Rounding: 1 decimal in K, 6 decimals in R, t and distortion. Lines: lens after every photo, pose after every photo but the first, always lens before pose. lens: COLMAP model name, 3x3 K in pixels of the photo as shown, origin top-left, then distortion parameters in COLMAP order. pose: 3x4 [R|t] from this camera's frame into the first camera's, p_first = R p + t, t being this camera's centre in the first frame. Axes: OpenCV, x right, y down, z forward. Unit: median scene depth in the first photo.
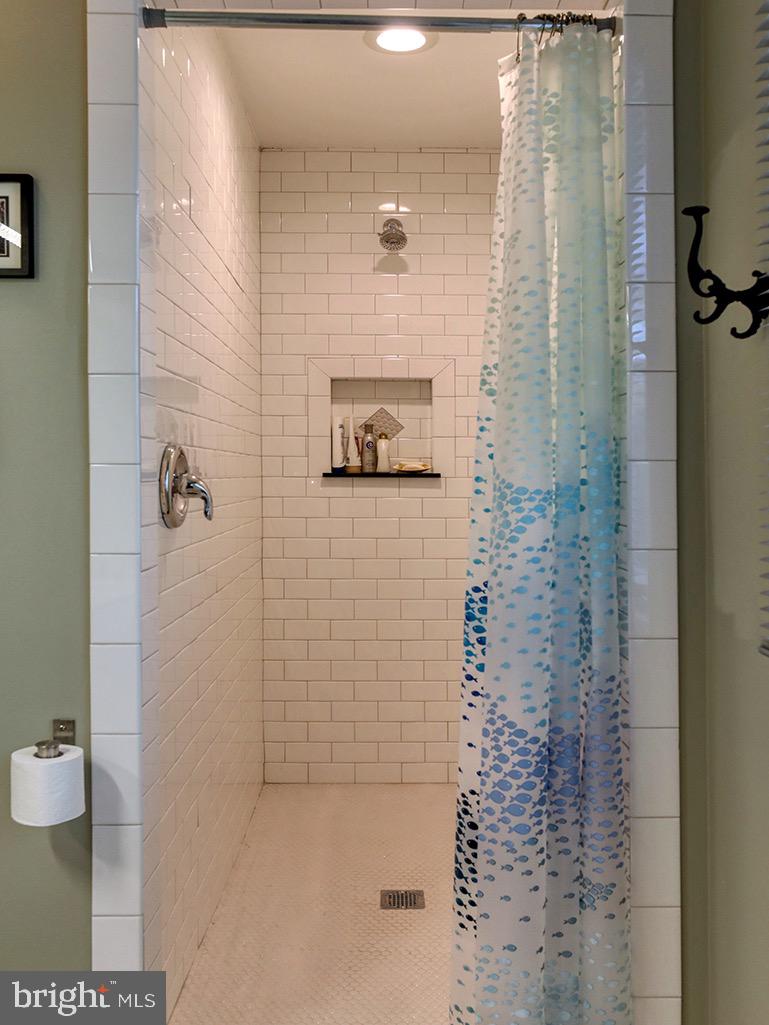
lens RADIAL K [[997.2, 0, 406.8], [0, 997.2, 511.0], [0, 0, 1]] dist [-0.016834, 0.004059]
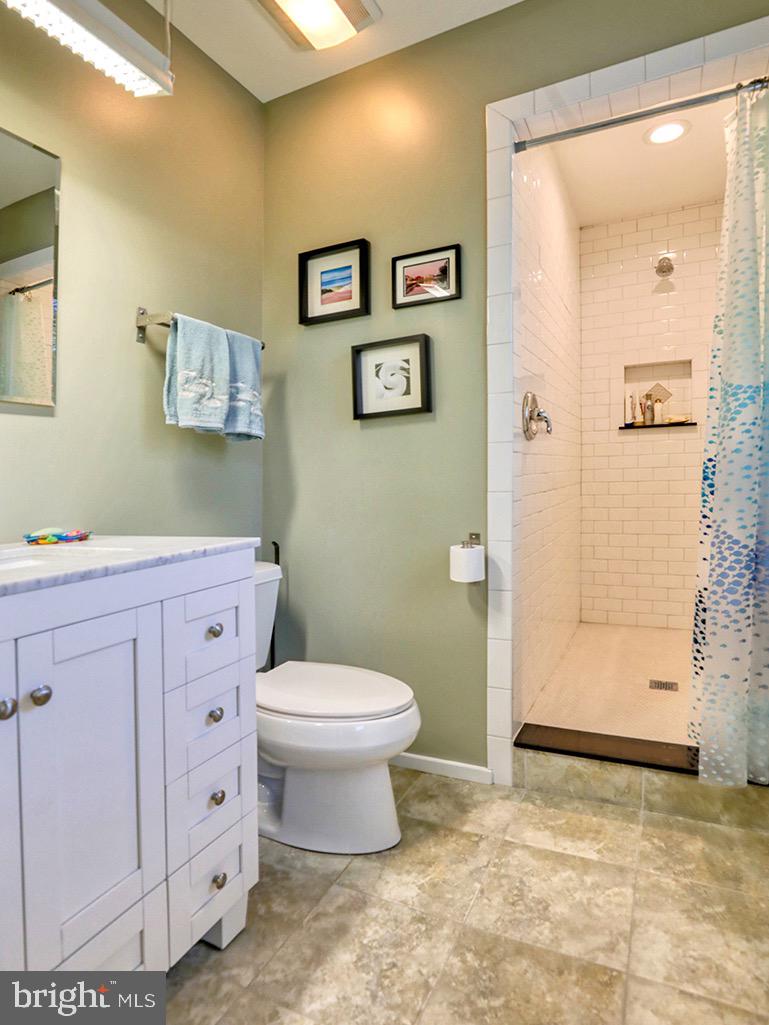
lens RADIAL K [[555.4, 0, 384.5], [0, 555.4, 512.5], [0, 0, 1]] dist [-0.035107, 0.003530]
pose [[0.883917, 0.028244, -0.466790, 0.019490], [0.013002, 0.996304, 0.084903, 0.083684], [0.467463, -0.081116, 0.880283, -0.080942]]
